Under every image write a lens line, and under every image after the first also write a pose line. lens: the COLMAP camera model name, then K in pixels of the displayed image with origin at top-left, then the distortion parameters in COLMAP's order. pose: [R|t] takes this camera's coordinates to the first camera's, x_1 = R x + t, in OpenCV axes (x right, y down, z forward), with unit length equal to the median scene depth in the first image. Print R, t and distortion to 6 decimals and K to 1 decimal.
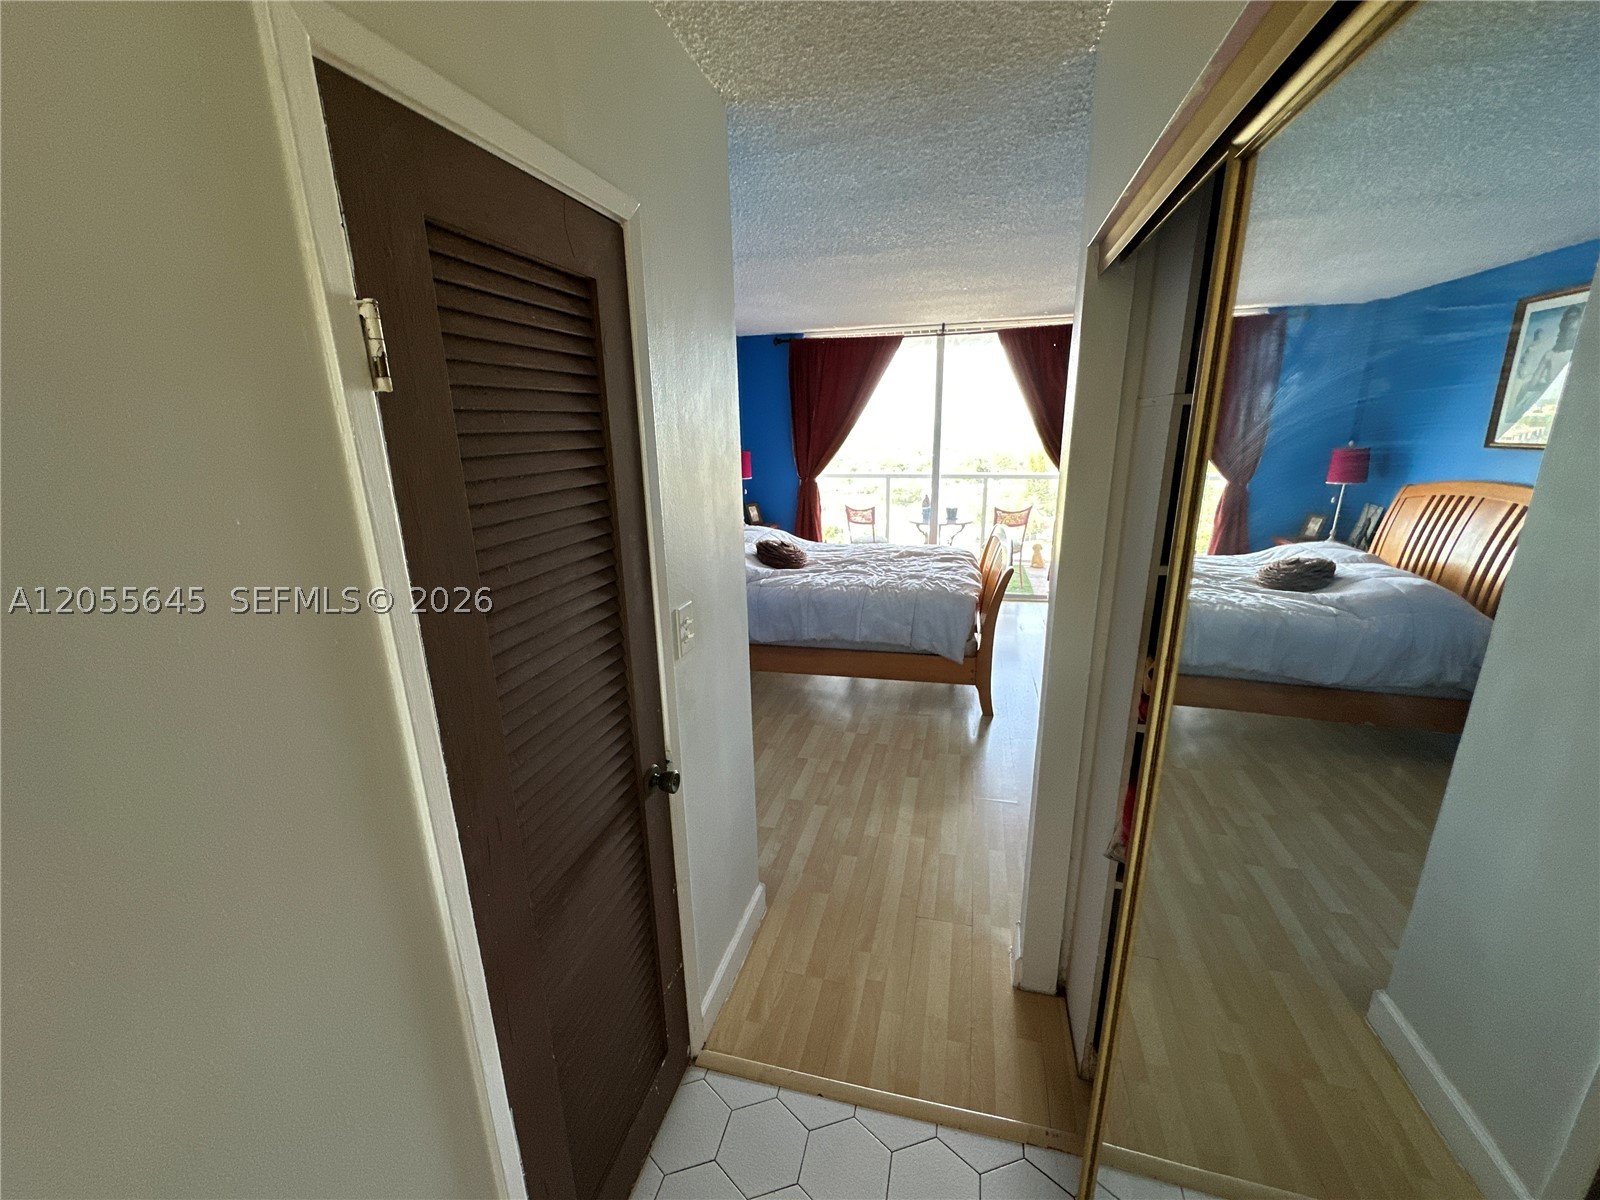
lens RADIAL K [[638.5, 0, 799.8], [0, 638.5, 599.7], [0, 0, 1]] dist [-0.004342, 0.000910]
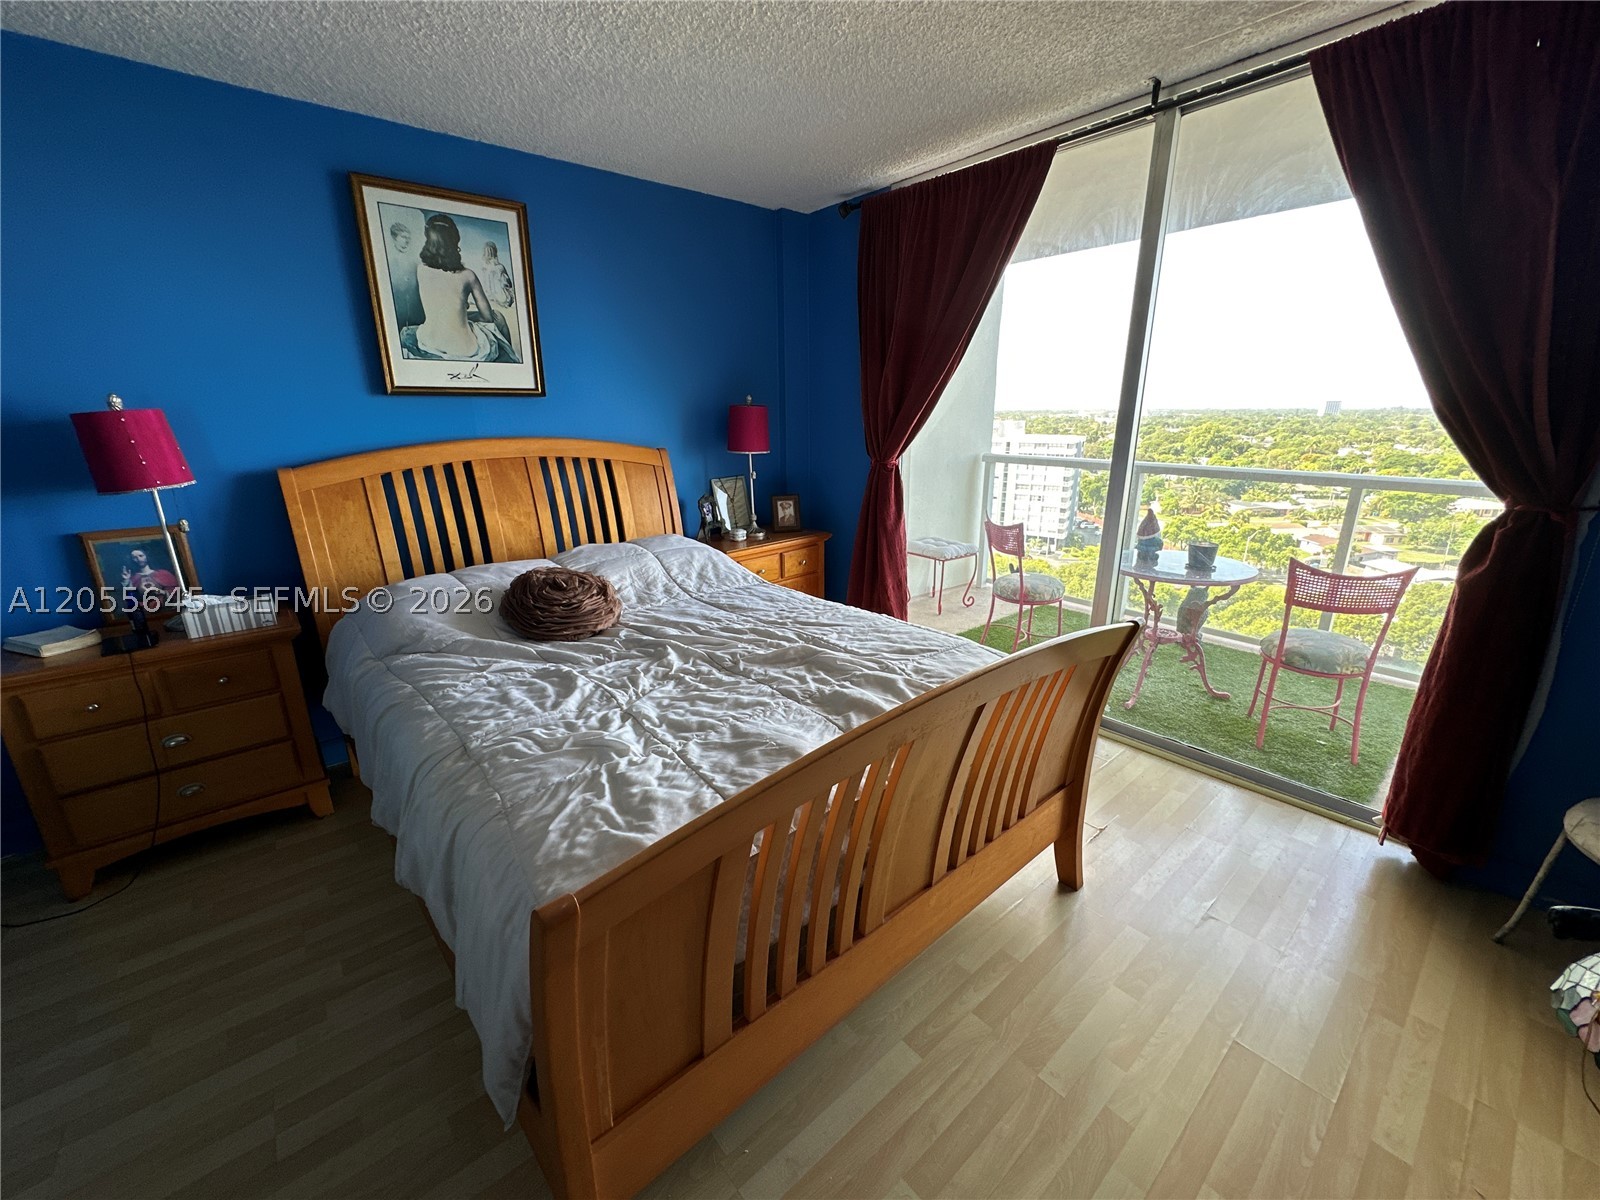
lens RADIAL K [[640.3, 0, 800.2], [0, 640.3, 599.5], [0, 0, 1]] dist [-0.003604, 0.000365]
pose [[0.818453, 0.176785, -0.546701, 0.381093], [-0.161202, 0.983926, 0.076836, -0.137037], [0.551496, 0.025243, 0.833795, 0.670071]]
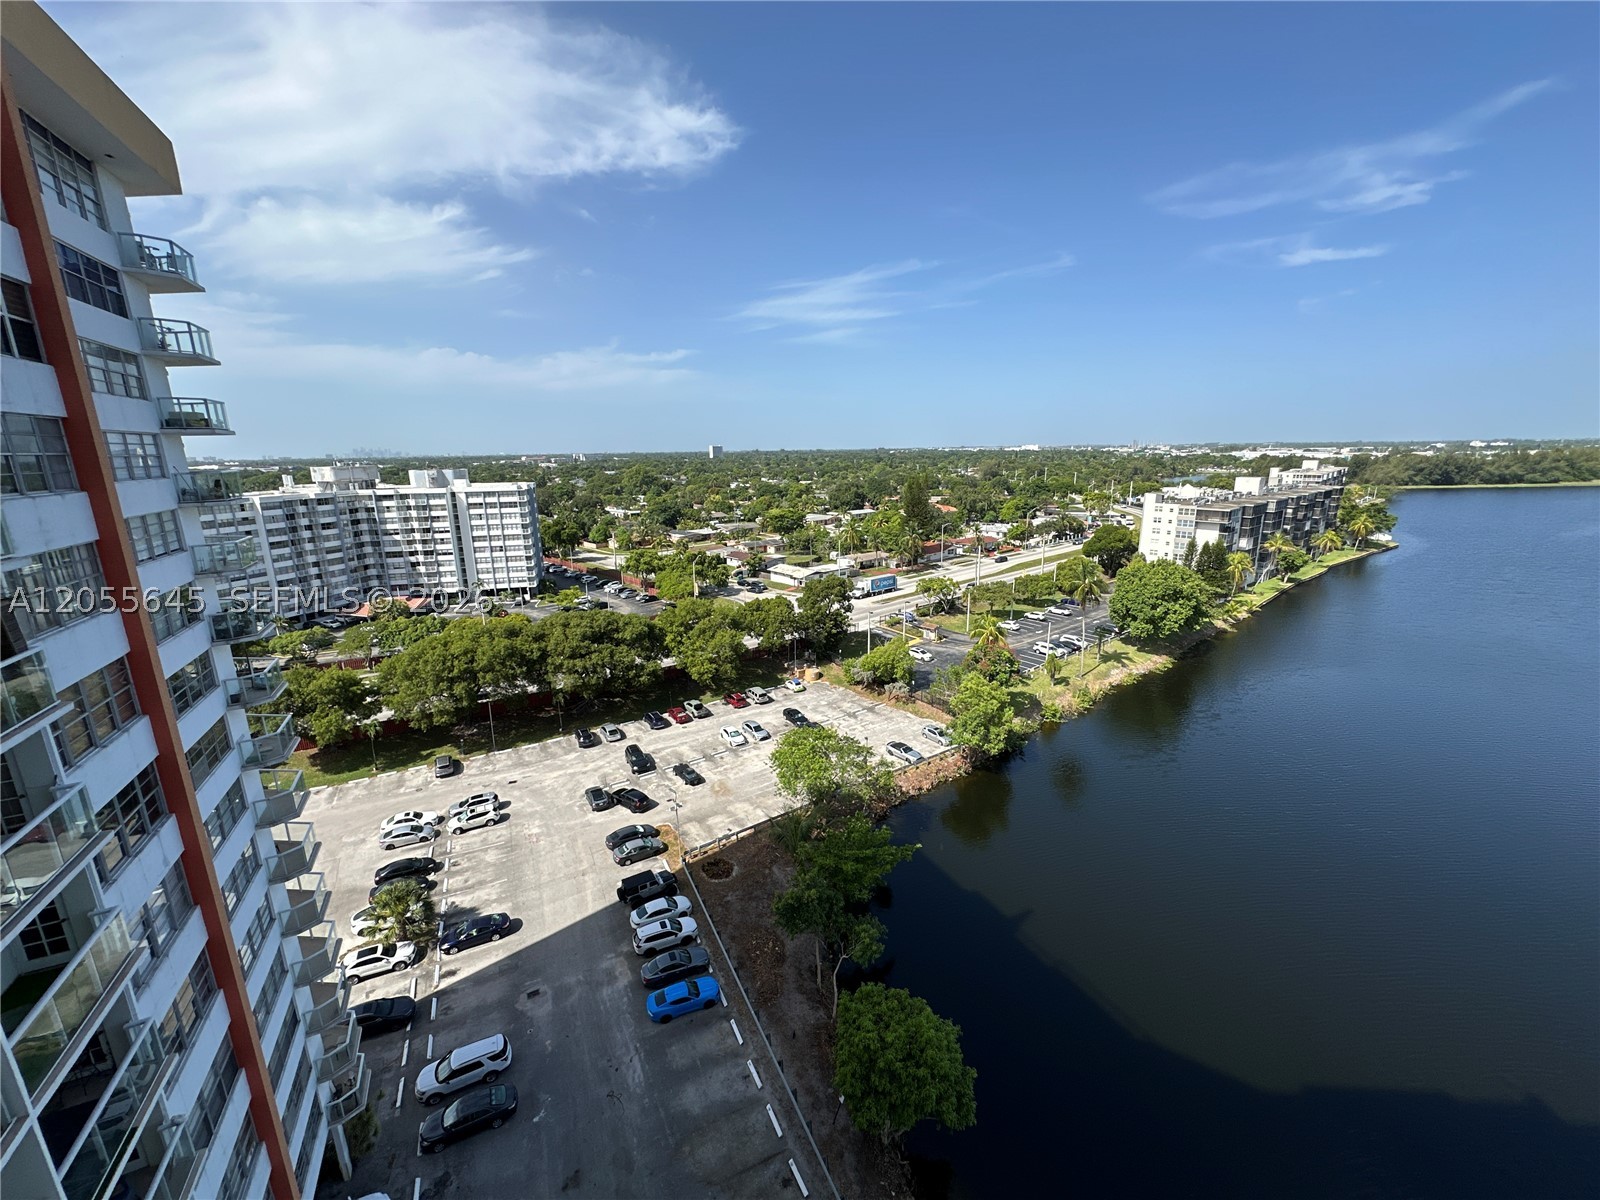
lens RADIAL K [[638.5, 0, 799.8], [0, 638.5, 599.7], [0, 0, 1]] dist [-0.004342, 0.000910]
pose [[0.982607, -0.039721, 0.181399, 0.070701], [0.046919, 0.998265, -0.035563, -0.470972], [-0.179672, 0.043456, 0.982766, 1.798029]]
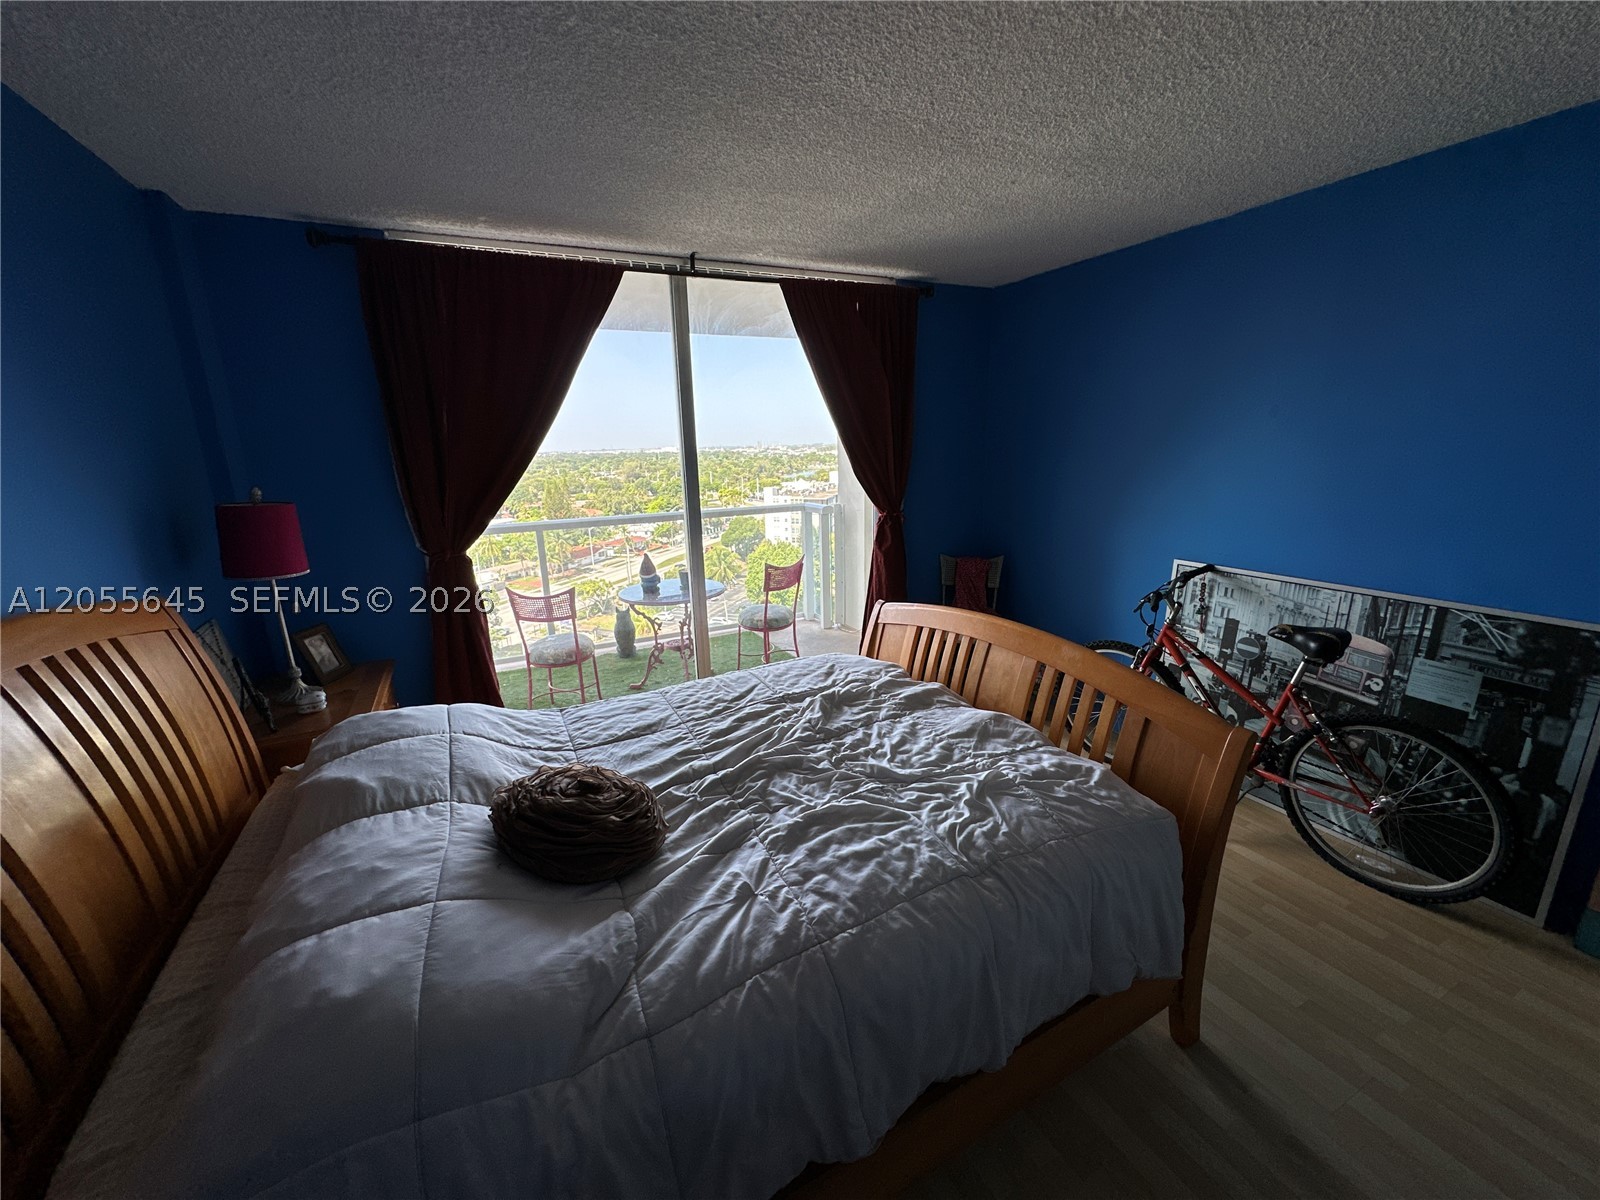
lens RADIAL K [[640.3, 0, 800.2], [0, 640.3, 599.5], [0, 0, 1]] dist [-0.003604, 0.000365]
pose [[0.751285, -0.158458, 0.640673, -0.131390], [0.188406, 0.981847, 0.021906, -0.159679], [-0.632514, 0.104249, 0.767502, 0.653422]]
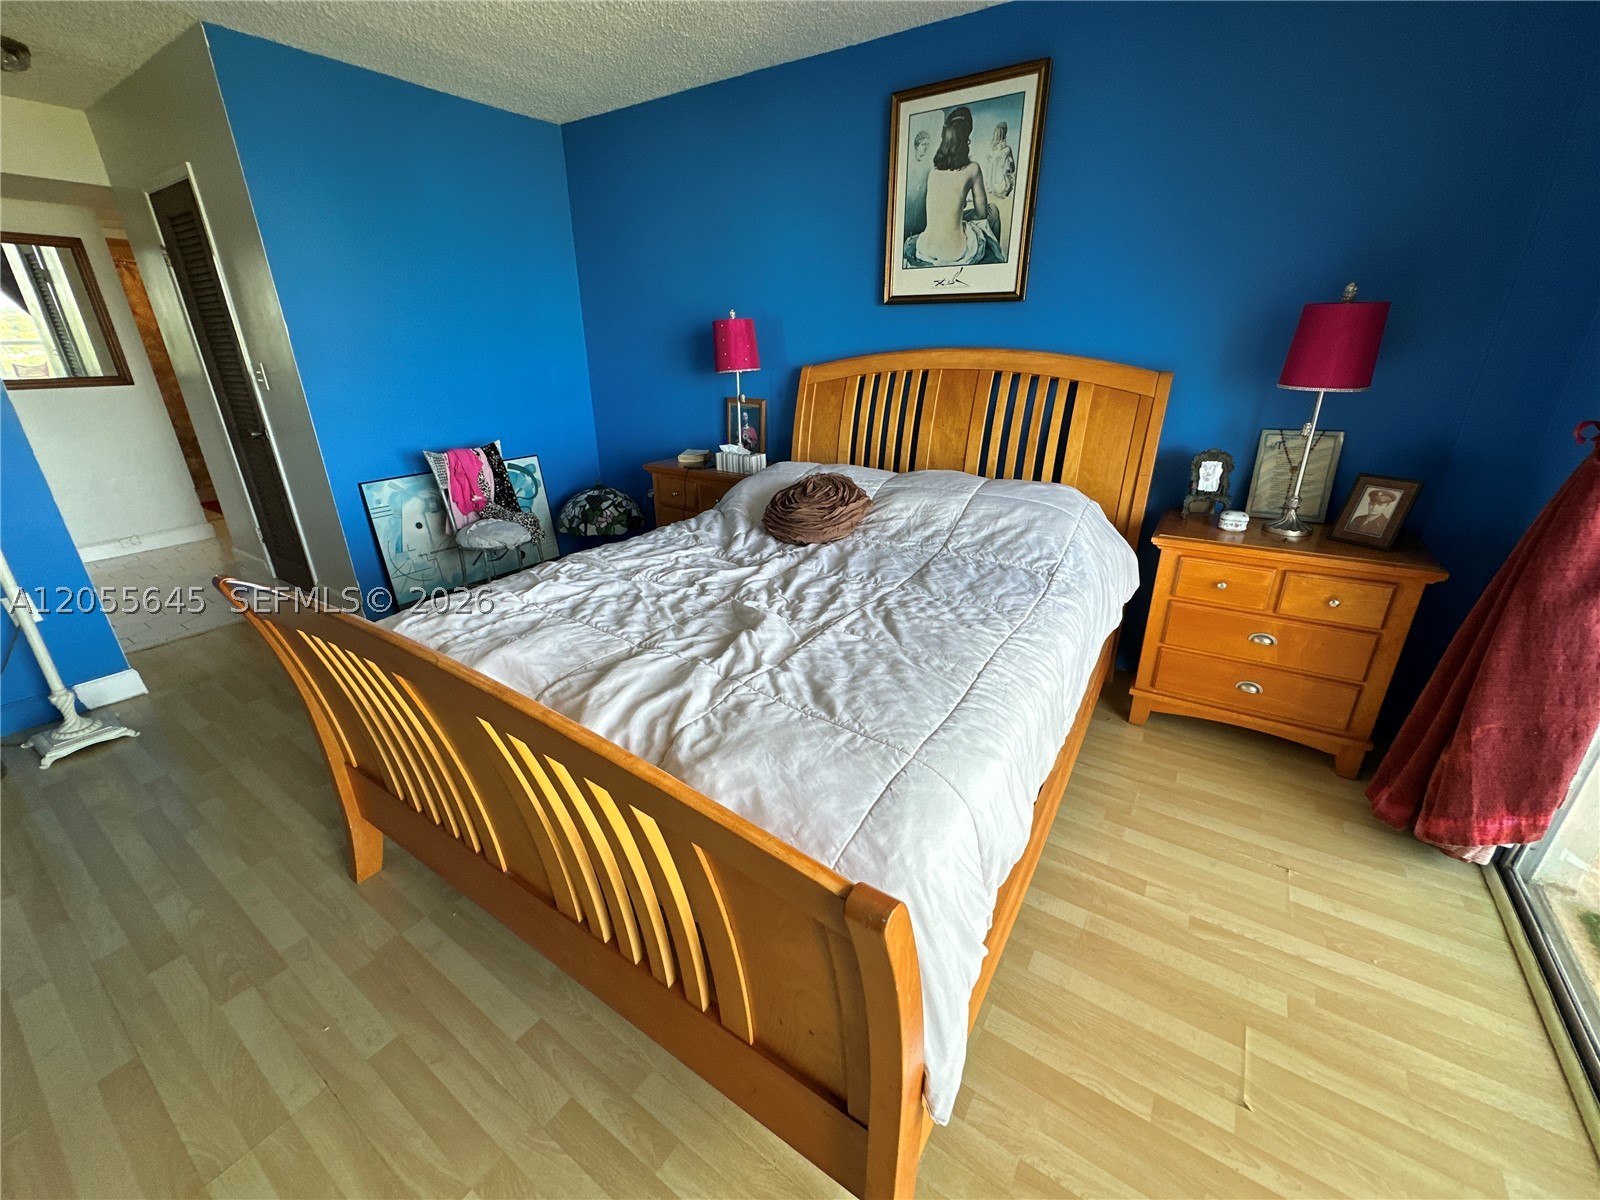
lens RADIAL K [[640.9, 0, 799.2], [0, 640.9, 599.6], [0, 0, 1]] dist [-0.003457, 0.000892]
pose [[-0.328673, 0.373820, -0.867314, 0.431576], [-0.241105, 0.854693, 0.459748, -0.233321], [0.913150, 0.360220, -0.190785, 1.080338]]
